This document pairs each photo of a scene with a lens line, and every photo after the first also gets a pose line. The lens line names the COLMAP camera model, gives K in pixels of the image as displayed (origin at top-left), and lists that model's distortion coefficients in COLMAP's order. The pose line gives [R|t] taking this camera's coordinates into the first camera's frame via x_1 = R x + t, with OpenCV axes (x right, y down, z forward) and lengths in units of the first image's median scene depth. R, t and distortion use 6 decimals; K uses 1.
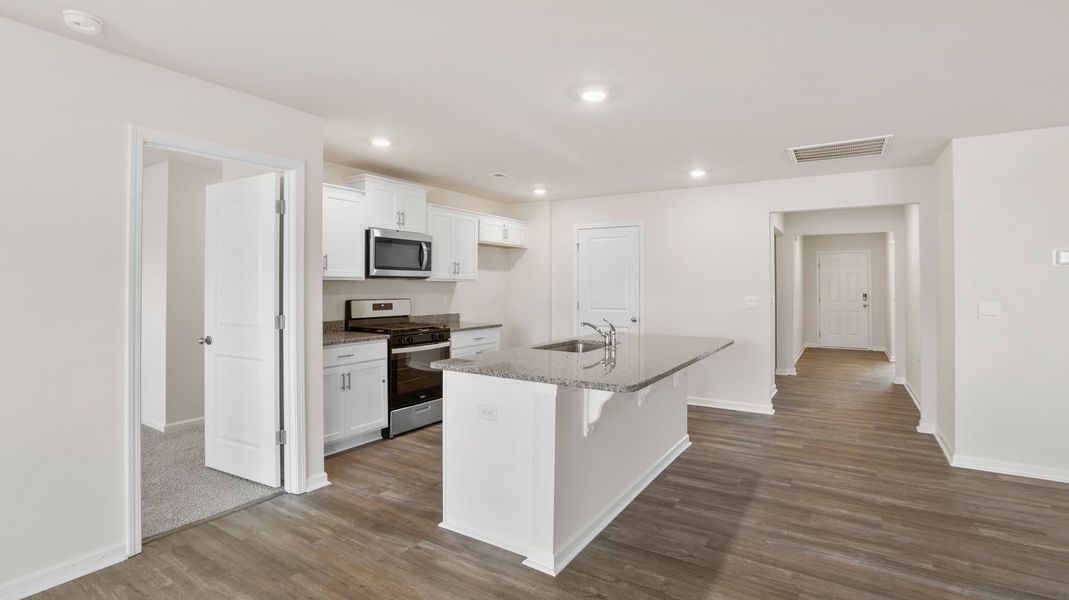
lens RADIAL K [[497.0, 0, 529.9], [0, 497.0, 288.8], [0, 0, 1]] dist [-0.050581, 0.021855]
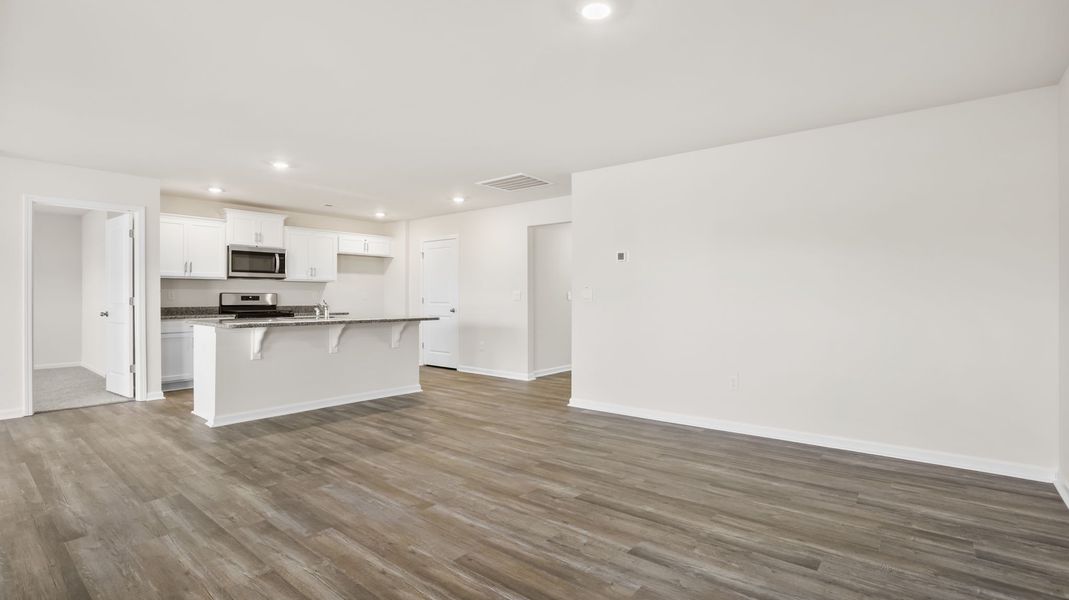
lens RADIAL K [[504.5, 0, 519.9], [0, 504.5, 299.2], [0, 0, 1]] dist [-0.001209, 0.000886]
pose [[0.988842, -0.001061, -0.148968, 0.779246], [0.000833, 0.999998, -0.001591, 0.046473], [0.148969, 0.001449, 0.988841, -0.387171]]
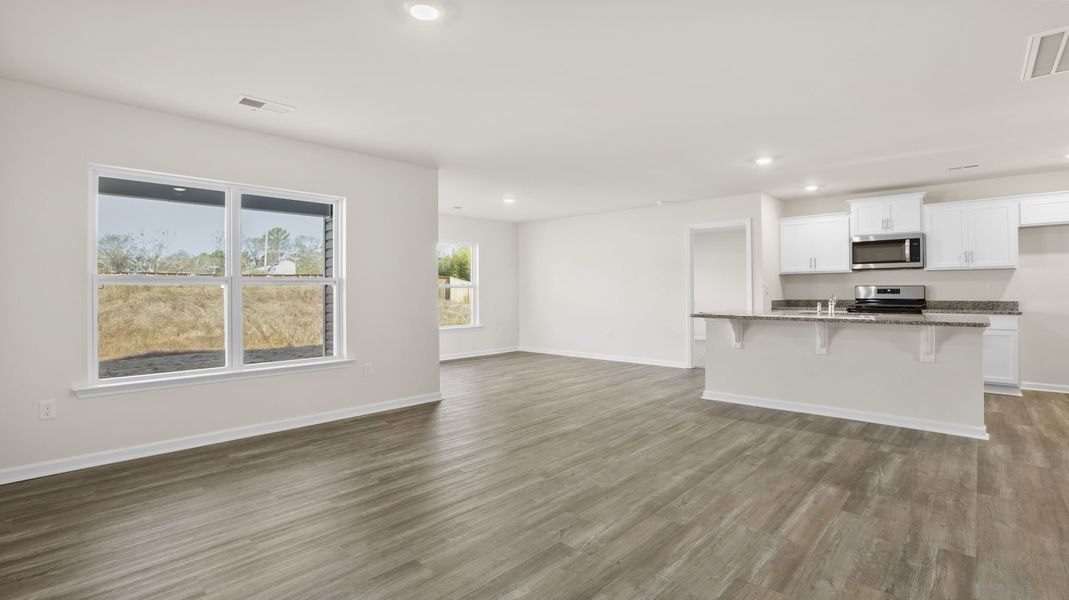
lens RADIAL K [[484.6, 0, 536.9], [0, 484.6, 294.4], [0, 0, 1]] dist [-0.055051, 0.019801]
pose [[-0.184818, 0.002075, -0.982771, 1.238295], [0.000247, 0.999998, 0.002065, 0.045816], [0.982773, 0.000139, -0.184818, 0.333939]]
